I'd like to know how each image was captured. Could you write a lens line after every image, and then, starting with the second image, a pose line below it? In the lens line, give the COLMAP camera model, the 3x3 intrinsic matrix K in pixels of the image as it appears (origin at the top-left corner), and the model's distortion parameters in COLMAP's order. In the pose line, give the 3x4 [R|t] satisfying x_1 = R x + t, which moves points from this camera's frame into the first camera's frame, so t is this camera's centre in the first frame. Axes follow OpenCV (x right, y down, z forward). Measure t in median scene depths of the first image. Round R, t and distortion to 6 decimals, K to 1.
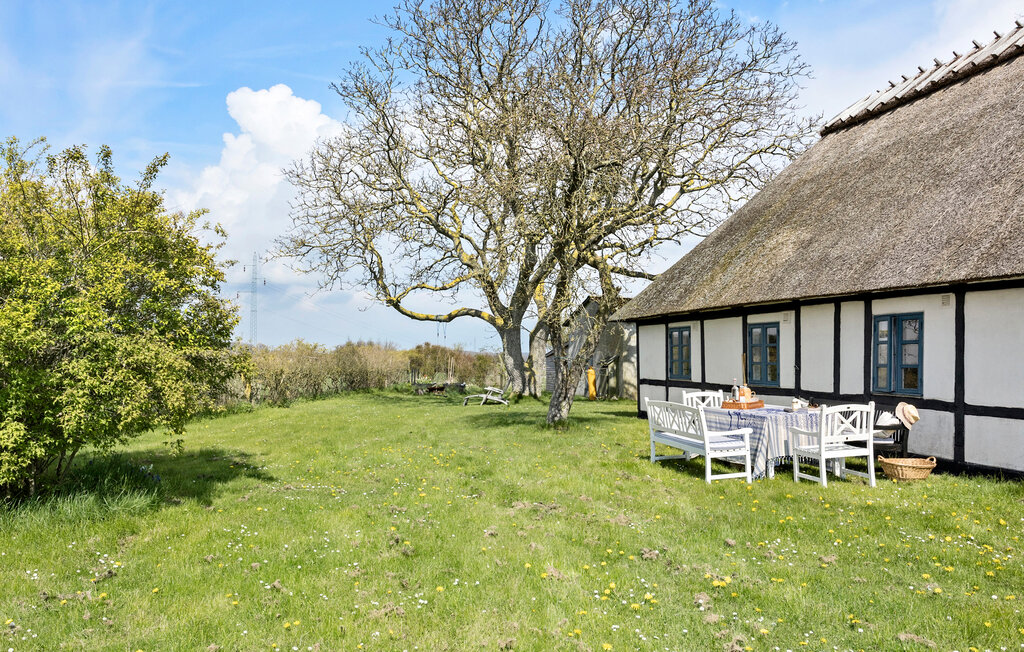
lens RADIAL K [[851.0, 0, 512.0], [0, 851.0, 326.0], [0, 0, 1]] dist [0.000055, 0.000173]
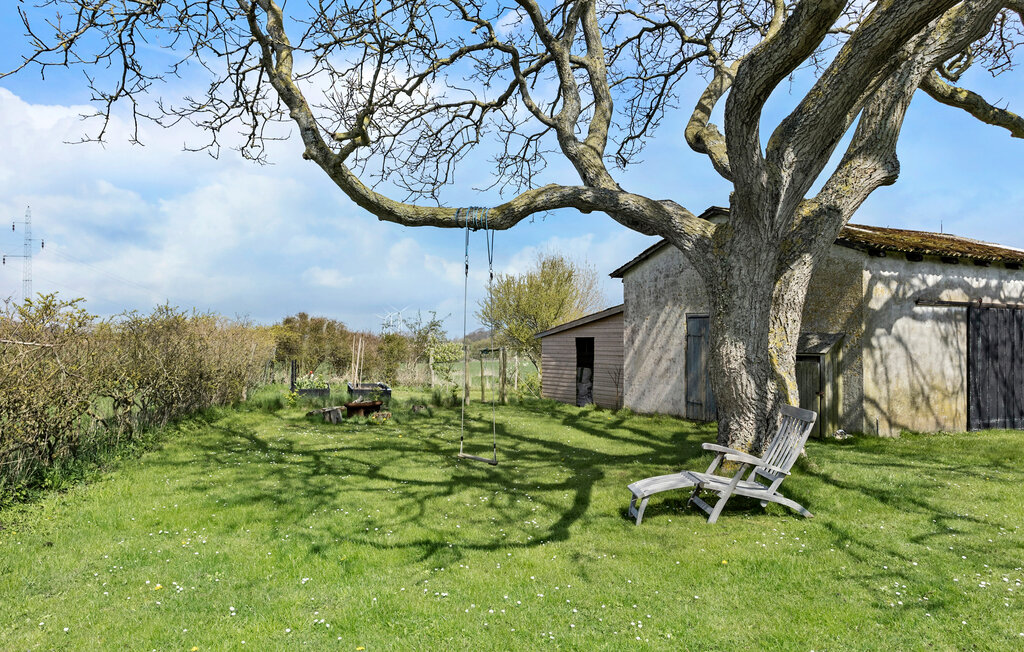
lens RADIAL K [[777.7, 0, 512.0], [0, 777.7, 326.0], [0, 0, 1]] dist [0.000041, -0.000174]
pose [[0.970290, -0.000454, 0.241945, -0.133634], [-0.005014, 0.999746, 0.021984, 0.023614], [-0.241893, -0.022544, 0.970041, 0.673174]]
